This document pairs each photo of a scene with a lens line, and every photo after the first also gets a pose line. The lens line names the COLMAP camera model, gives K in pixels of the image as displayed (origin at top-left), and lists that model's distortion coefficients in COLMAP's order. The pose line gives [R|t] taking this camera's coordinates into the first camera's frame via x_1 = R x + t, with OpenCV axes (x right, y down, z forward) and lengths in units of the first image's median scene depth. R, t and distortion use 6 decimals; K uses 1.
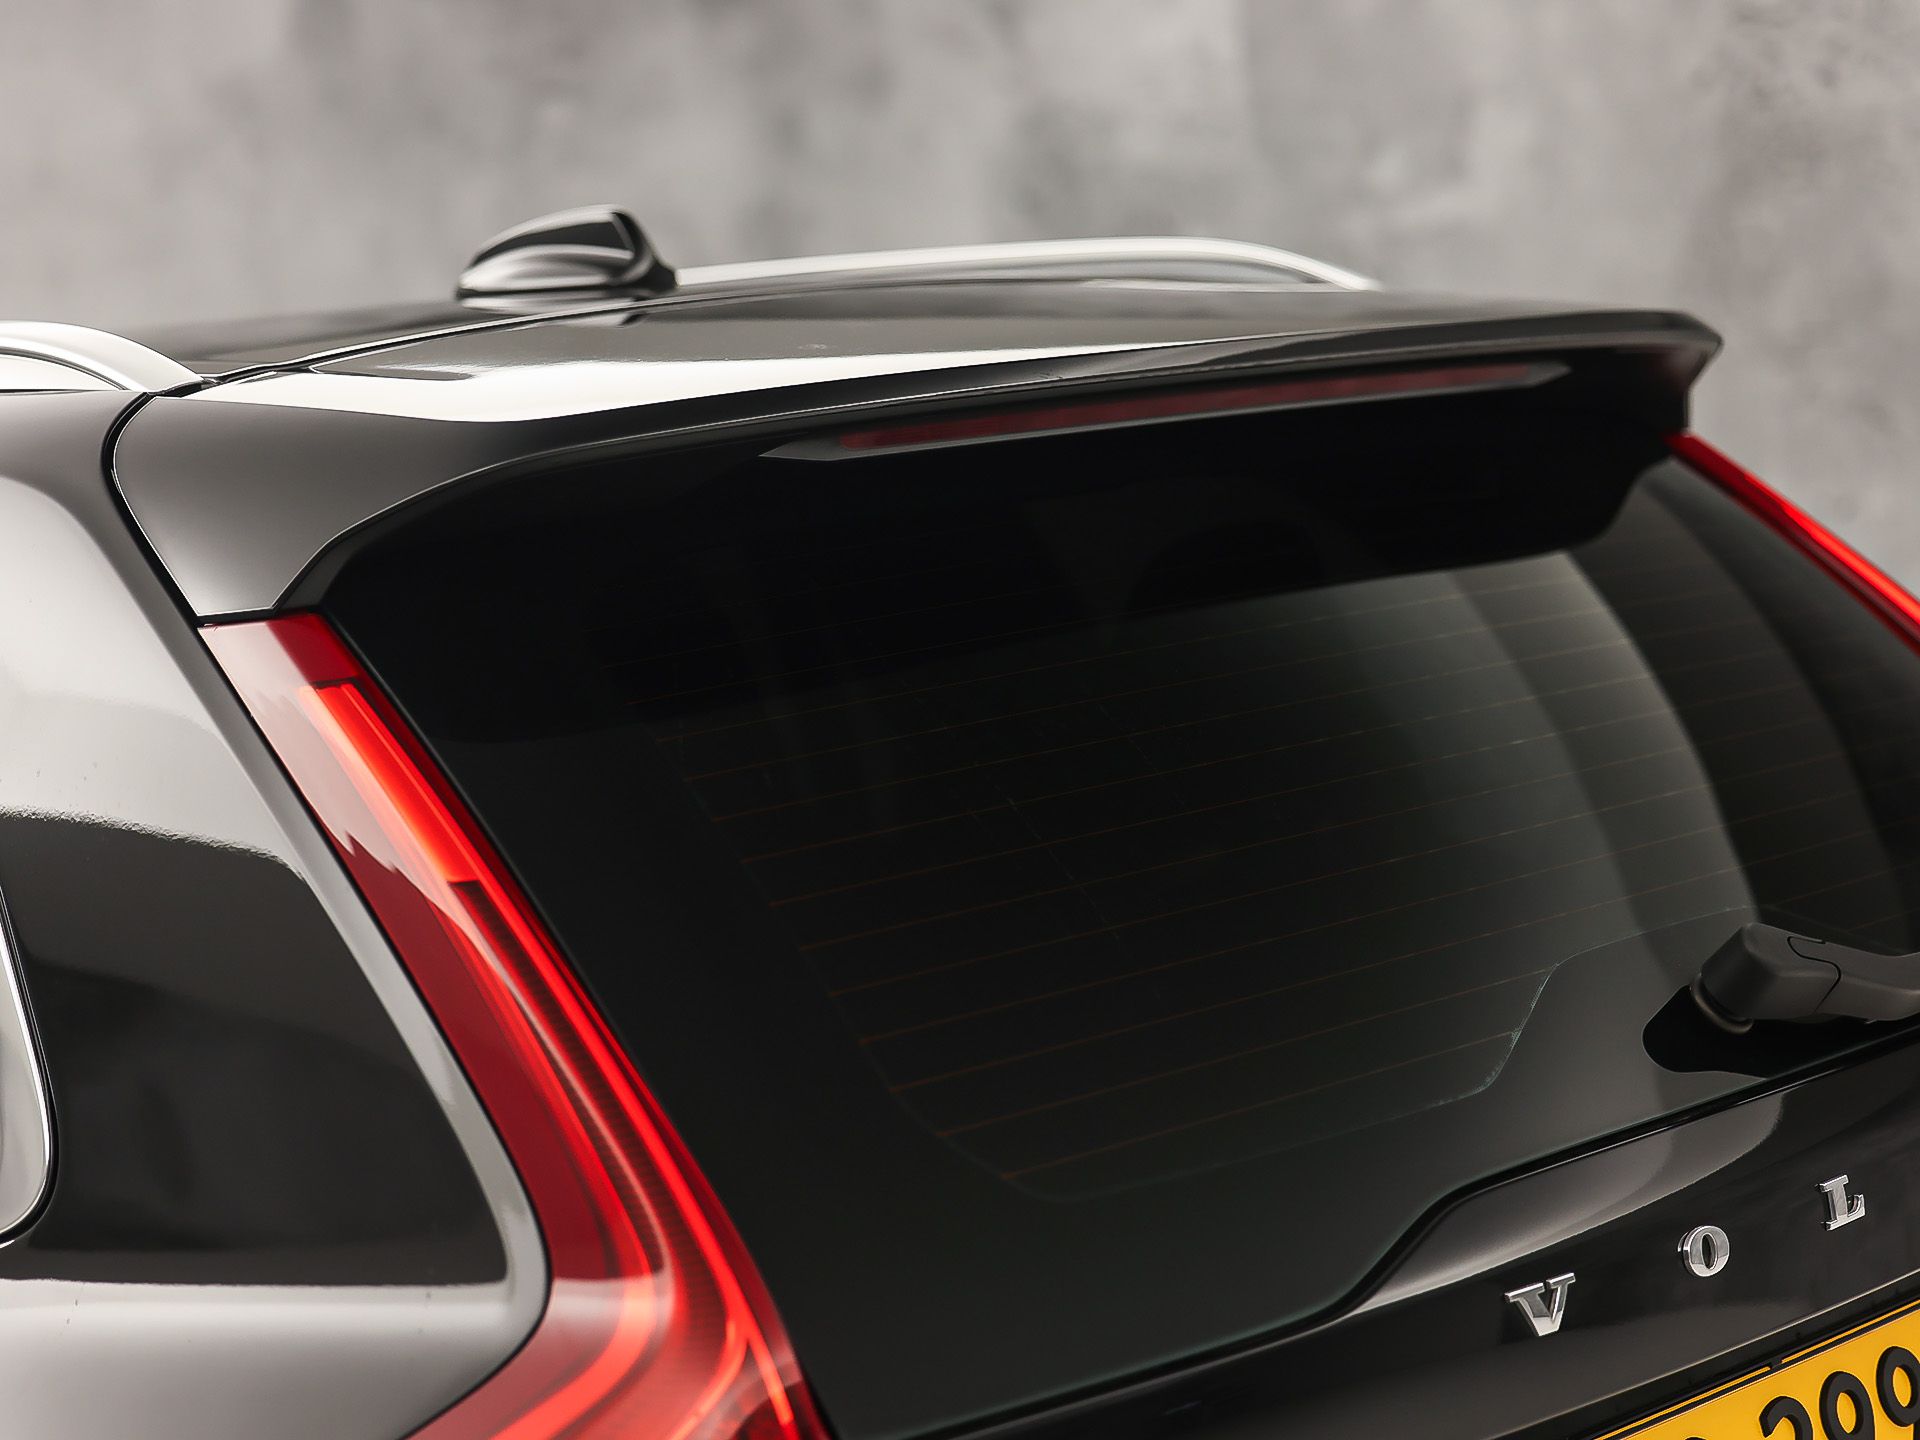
lens RADIAL K [[4000.2, 0, 960.0], [0, 4000.2, 720.0], [0, 0, 1]] dist [-0.133559, -0.153317]
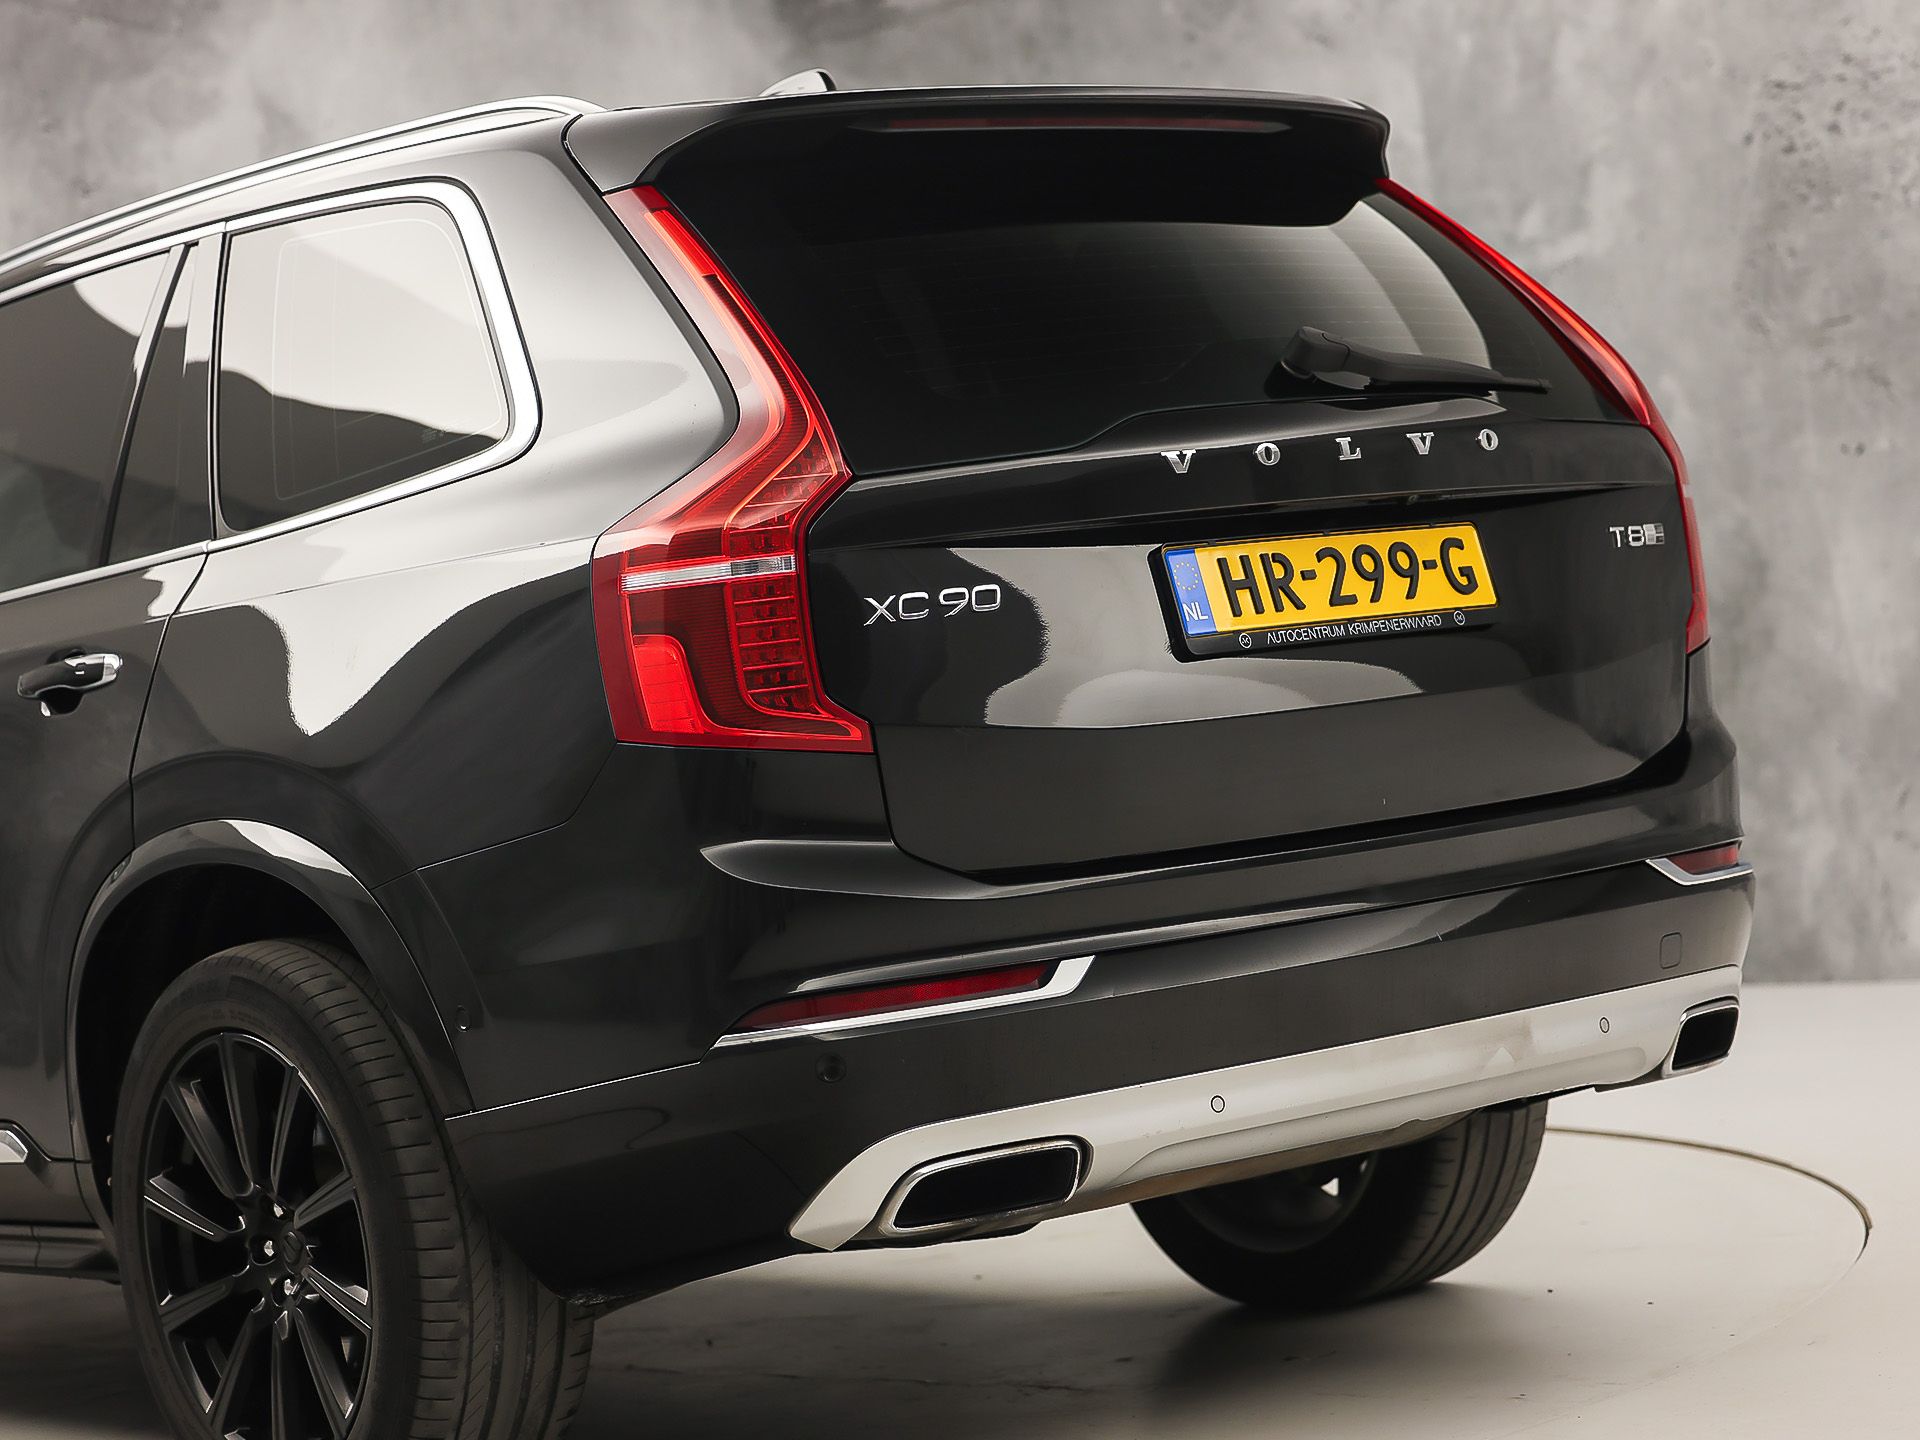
lens RADIAL K [[4000.2, 0, 960.0], [0, 4000.2, 720.0], [0, 0, 1]] dist [-0.133559, -0.153317]
pose [[0.992645, -0.019144, -0.119539, 0.116509], [0.011192, 0.997700, -0.066849, 0.178083], [0.120544, 0.065019, 0.990576, -0.509509]]
